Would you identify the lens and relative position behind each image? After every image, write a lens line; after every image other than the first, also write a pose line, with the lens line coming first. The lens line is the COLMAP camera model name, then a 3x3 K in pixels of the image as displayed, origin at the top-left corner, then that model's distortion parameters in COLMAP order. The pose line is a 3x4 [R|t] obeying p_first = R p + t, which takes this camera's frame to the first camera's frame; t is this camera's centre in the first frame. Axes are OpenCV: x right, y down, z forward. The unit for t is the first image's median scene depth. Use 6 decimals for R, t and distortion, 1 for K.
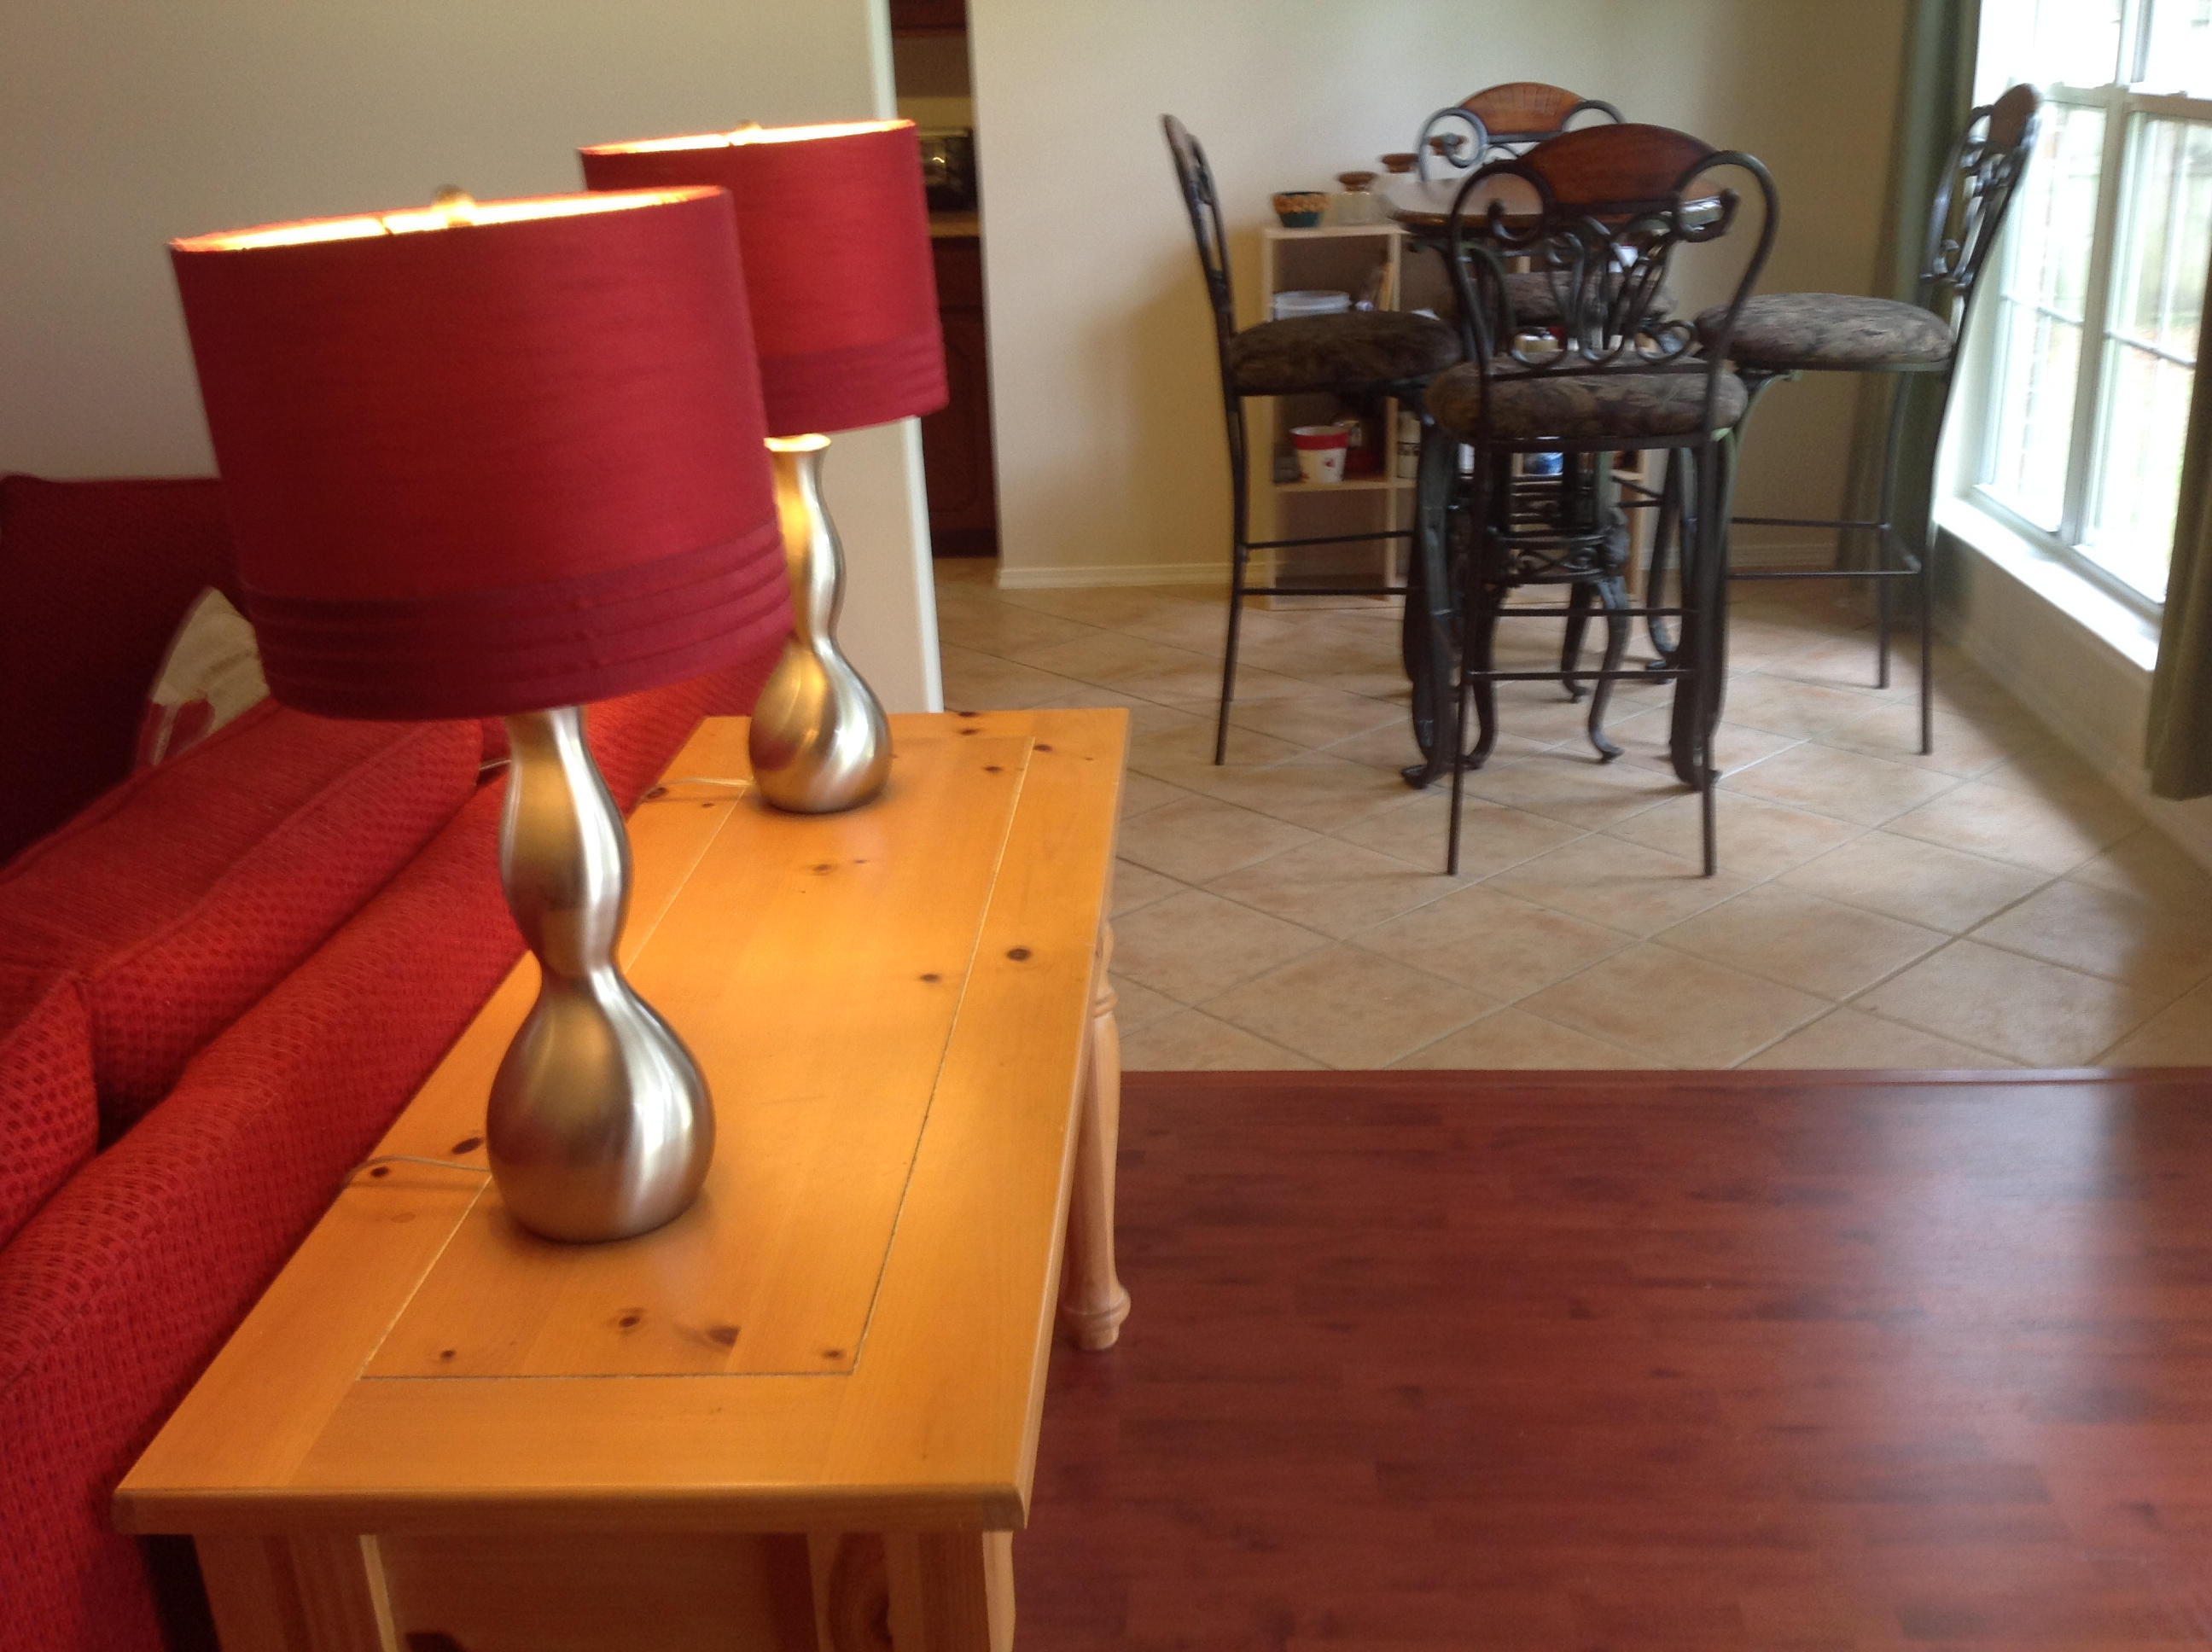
lens RADIAL K [[2108.1, 0, 1093.8], [0, 2108.1, 812.8], [0, 0, 1]] dist [0.222004, -0.568029]
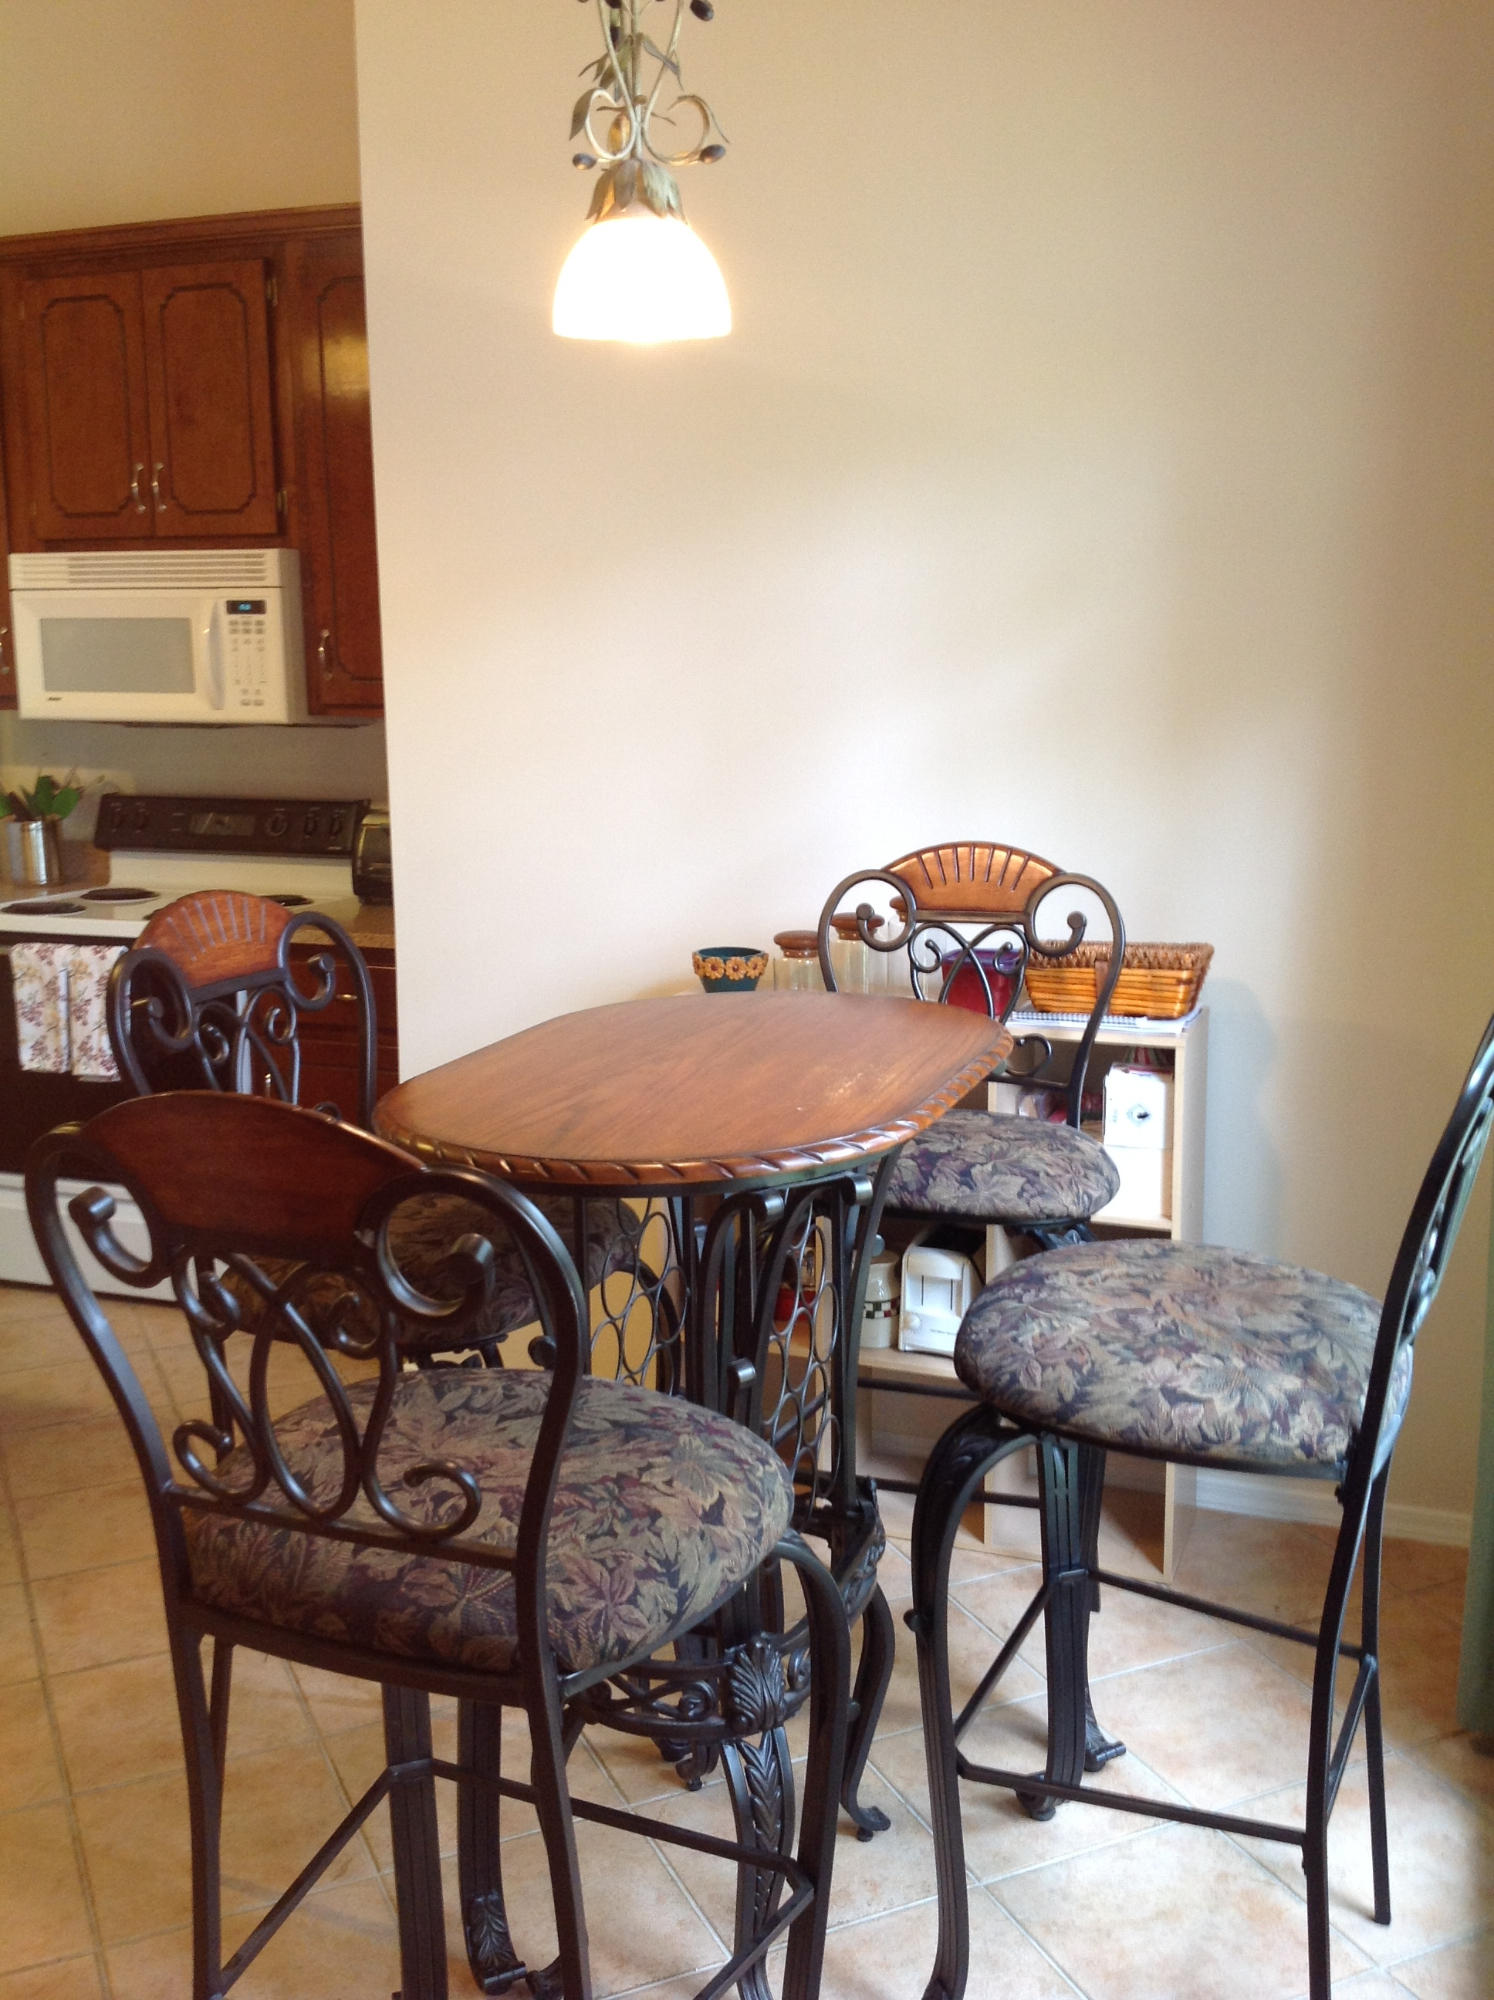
lens RADIAL K [[1906.2, 0, 763.4], [0, 1906.2, 983.0], [0, 0, 1]] dist [0.222004, -0.568029]
pose [[0.958464, 0.085886, -0.271976, 0.374371], [-0.131543, 0.979221, -0.154343, -0.230103], [0.253069, 0.183709, 0.949846, 0.483847]]
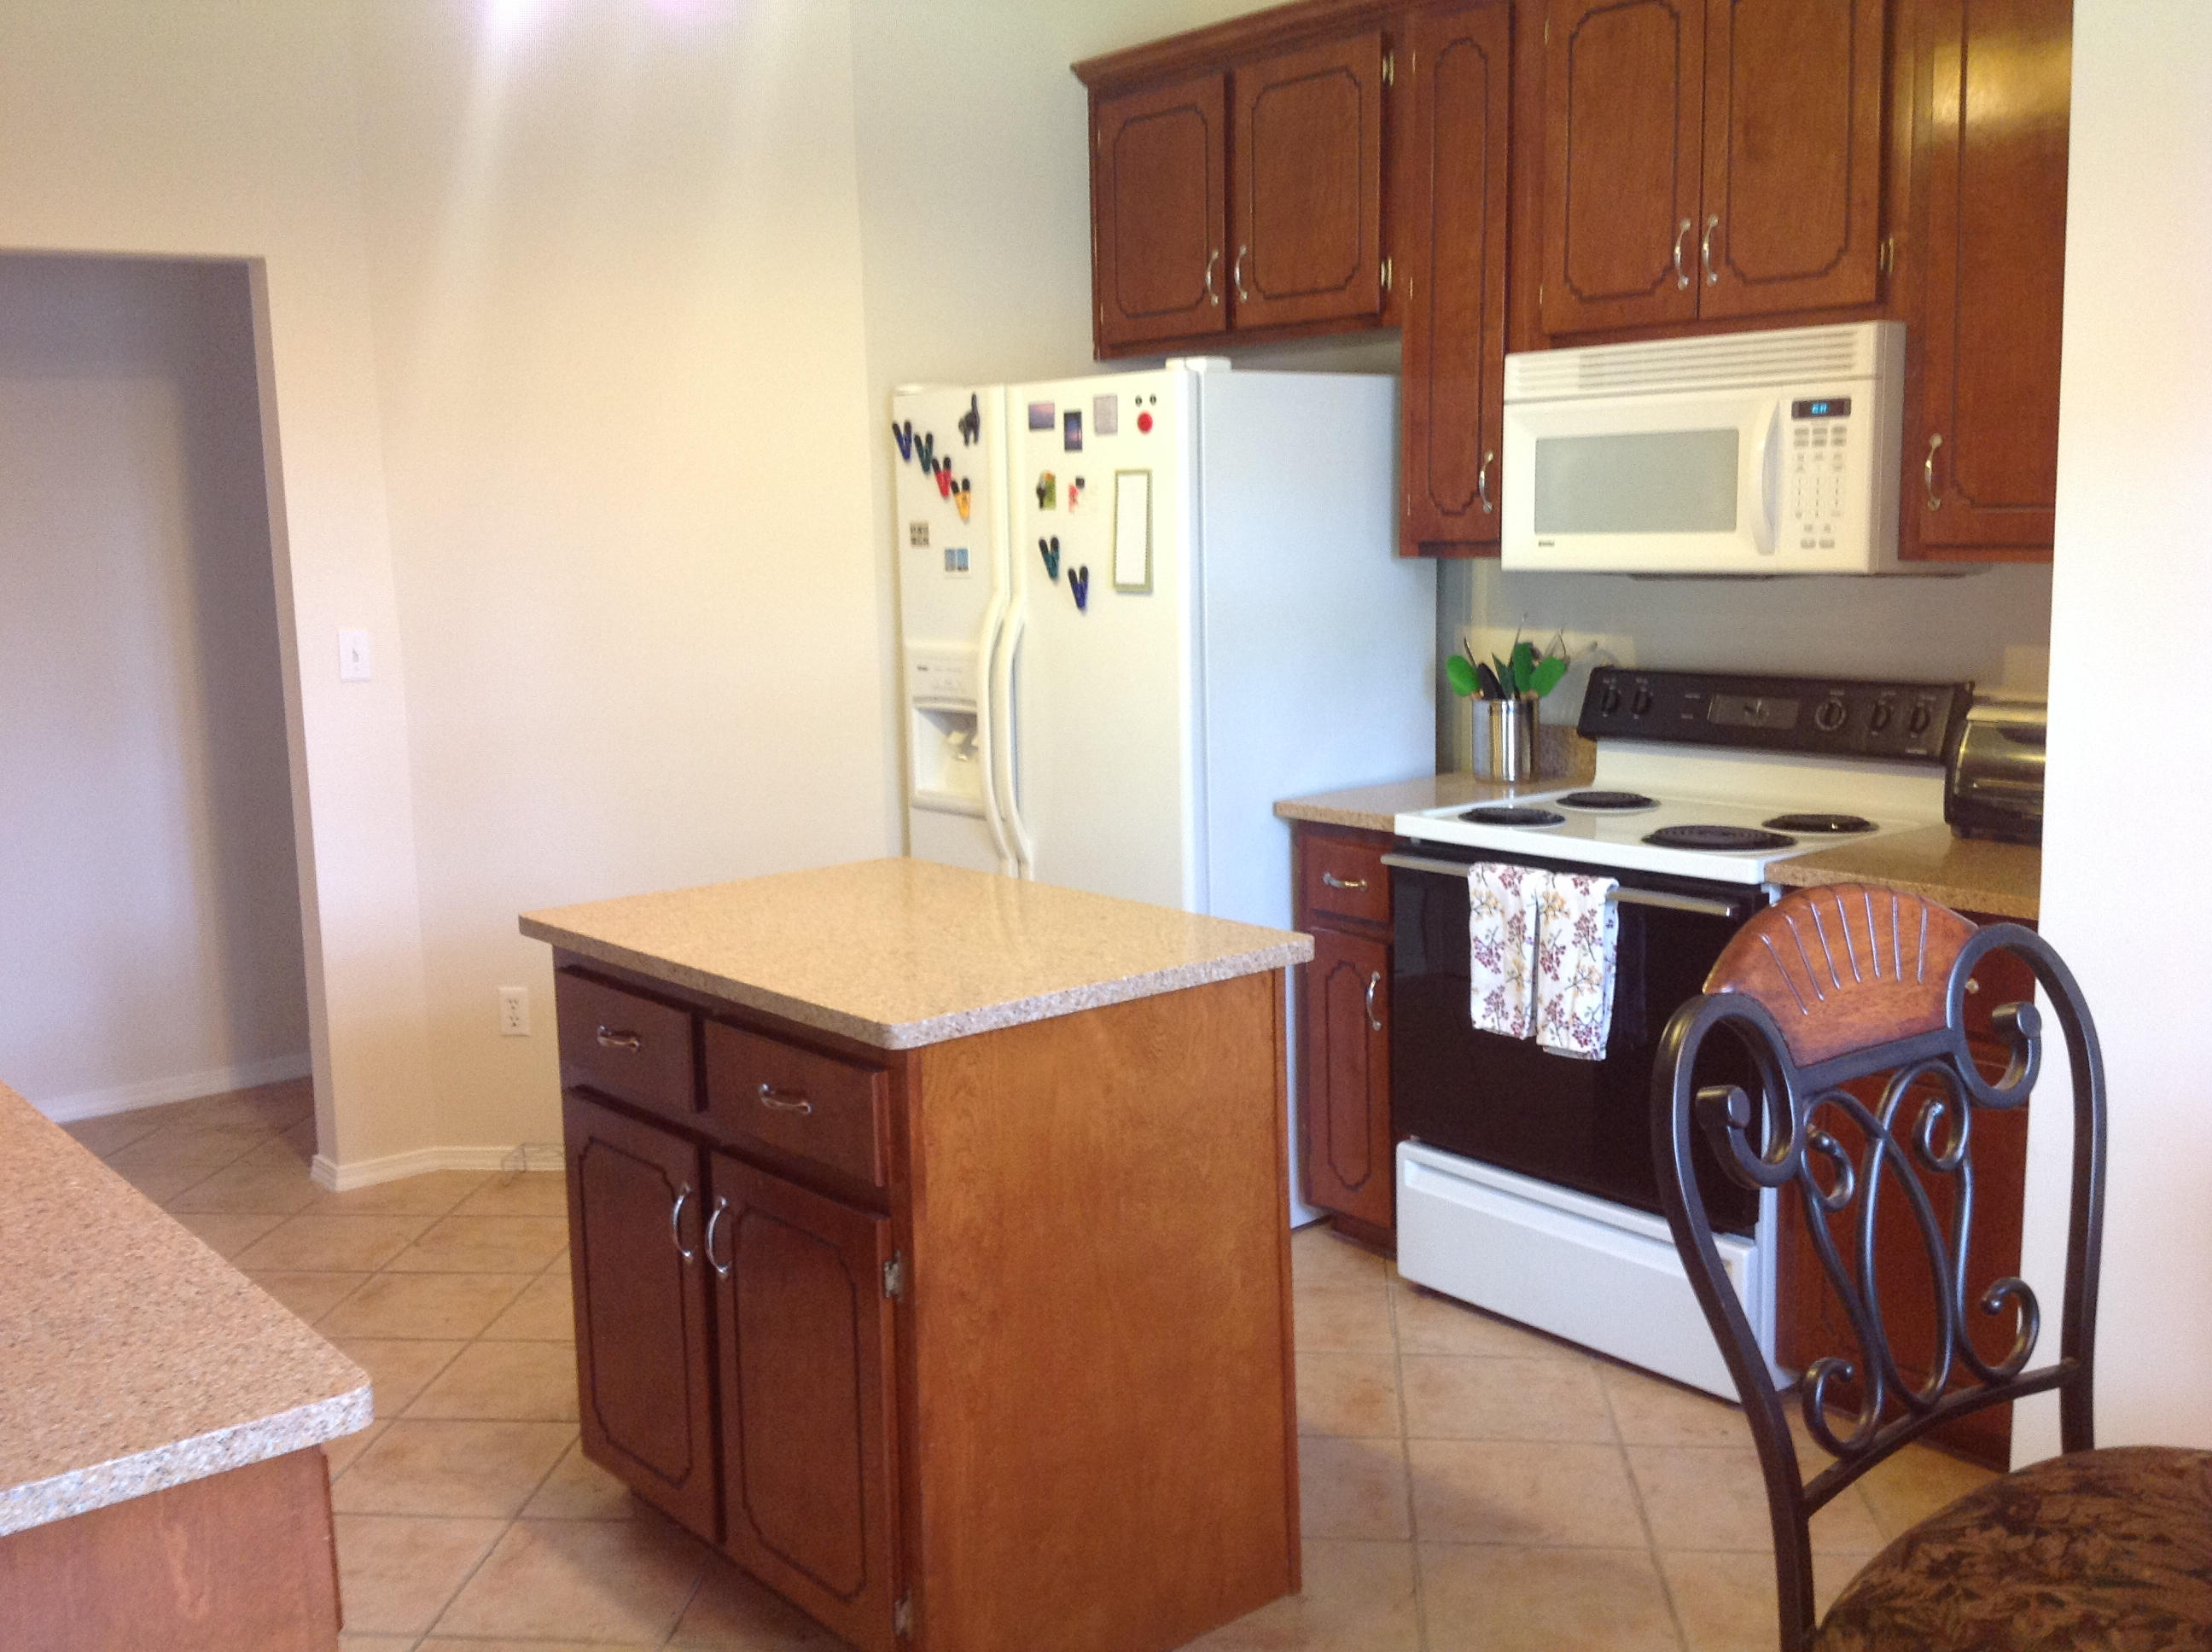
lens RADIAL K [[2108.1, 0, 1093.8], [0, 2108.1, 812.8], [0, 0, 1]] dist [0.222004, -0.568029]
pose [[0.677321, 0.133571, -0.723460, 0.217355], [-0.259071, 0.963694, -0.064624, -0.285416], [0.688562, 0.231199, 0.687335, 0.667688]]
